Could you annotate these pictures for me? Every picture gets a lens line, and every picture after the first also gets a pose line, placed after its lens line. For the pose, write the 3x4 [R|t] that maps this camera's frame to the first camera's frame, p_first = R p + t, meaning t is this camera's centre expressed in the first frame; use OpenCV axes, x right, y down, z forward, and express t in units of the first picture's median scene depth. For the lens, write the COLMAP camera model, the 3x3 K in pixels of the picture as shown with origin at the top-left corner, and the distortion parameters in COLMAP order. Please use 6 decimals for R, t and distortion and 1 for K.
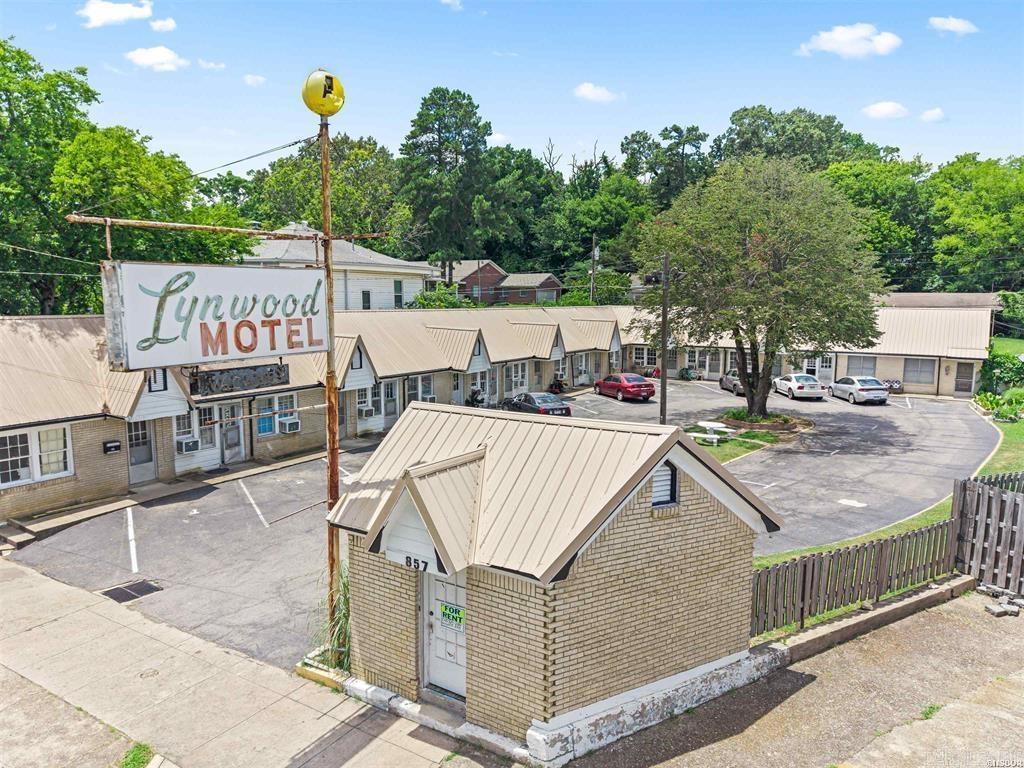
lens RADIAL K [[703.5, 0, 508.4], [0, 703.5, 382.3], [0, 0, 1]] dist [0.038353, -0.042605]
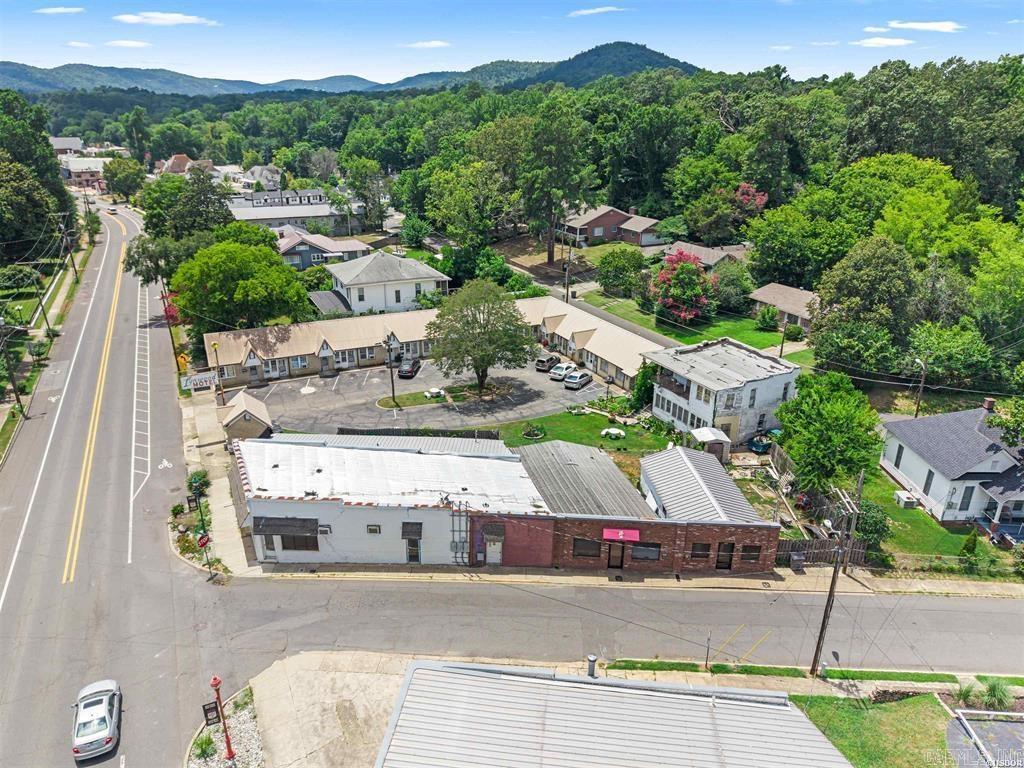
lens RADIAL K [[703.5, 0, 513.5], [0, 703.5, 390.3], [0, 0, 1]] dist [0.038353, -0.042605]
pose [[0.856642, 0.200527, -0.475345, 1.447897], [-0.069119, 0.957673, 0.279436, -0.560942], [0.511260, -0.206522, 0.834243, -0.841371]]
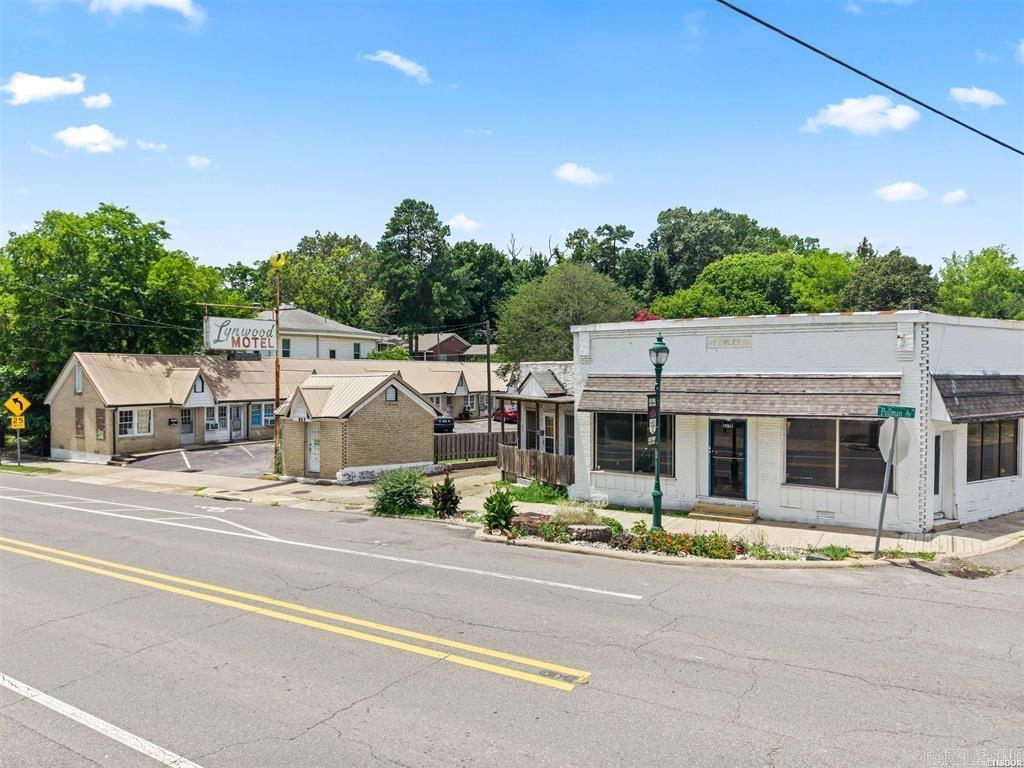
lens RADIAL K [[703.5, 0, 513.4], [0, 703.5, 376.4], [0, 0, 1]] dist [0.038353, -0.042605]
pose [[0.999987, -0.003628, 0.003589, 0.192838], [0.004023, 0.993105, -0.117163, 0.112122], [-0.003139, 0.117176, 0.993106, -0.504907]]
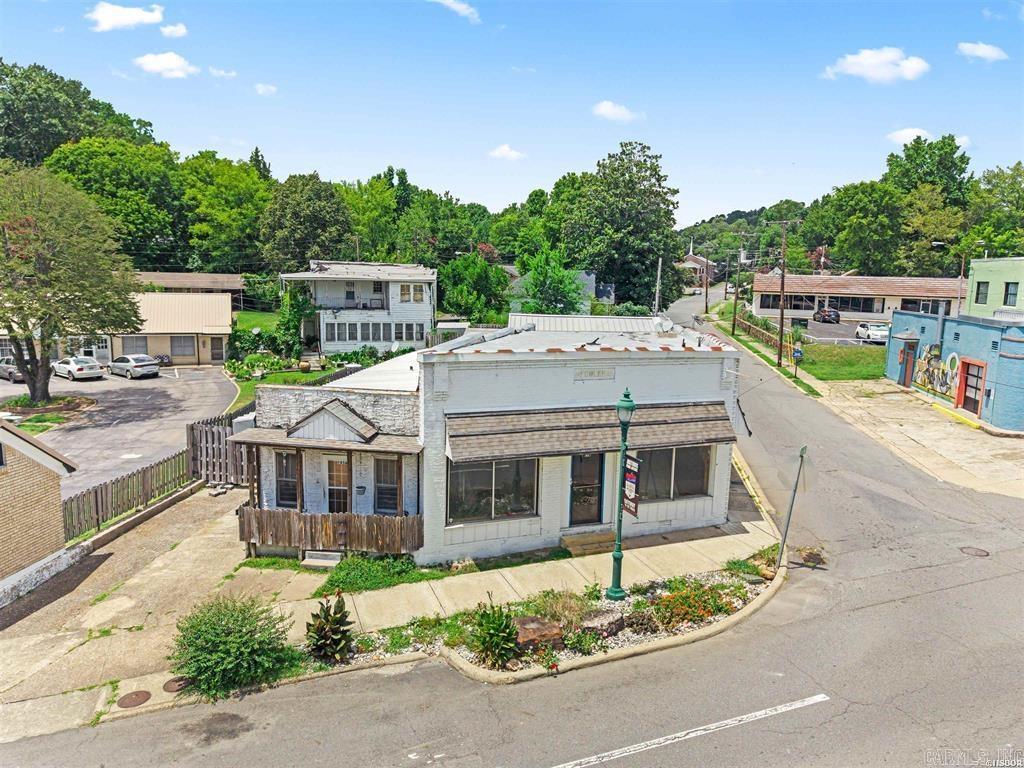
lens RADIAL K [[703.5, 0, 528.4], [0, 703.5, 412.7], [0, 0, 1]] dist [0.038353, -0.042605]
pose [[0.580502, -0.149815, 0.800358, -0.090654], [0.075750, 0.988602, 0.130110, -0.018288], [-0.810728, -0.014902, 0.585234, -0.245084]]
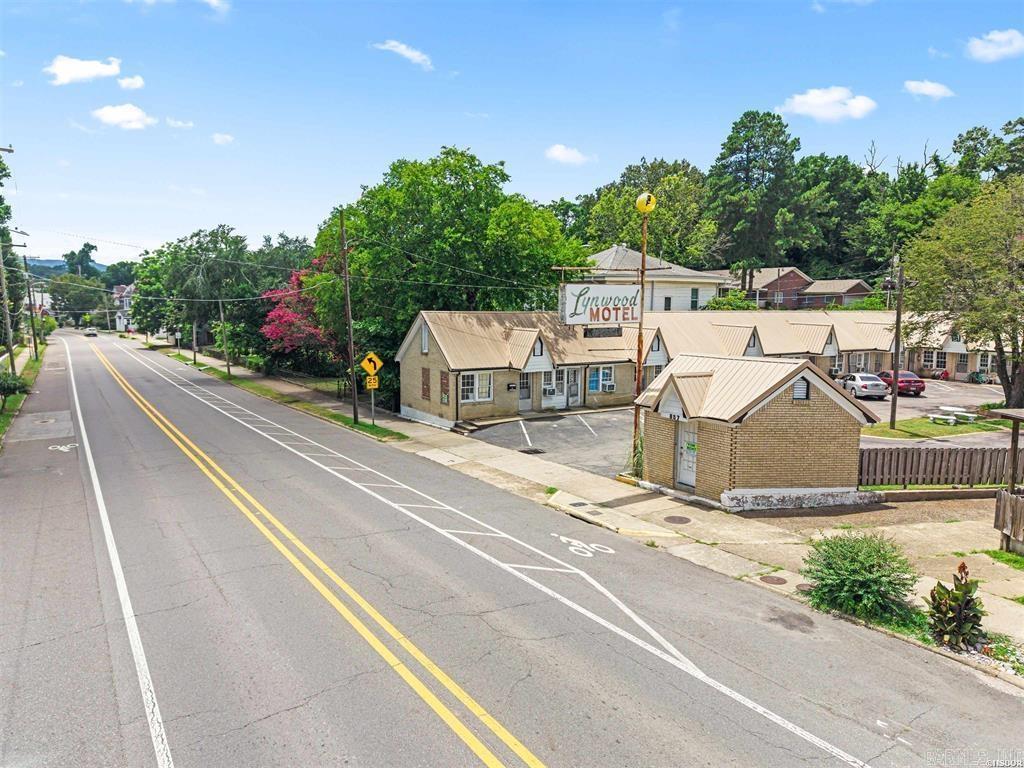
lens RADIAL K [[703.5, 0, 503.4], [0, 703.5, 391.7], [0, 0, 1]] dist [0.038353, -0.042605]
pose [[0.907699, 0.056571, -0.415790, 0.078627], [-0.055636, 0.998348, 0.014375, 0.045959], [0.415916, 0.010085, 0.909347, -0.326906]]
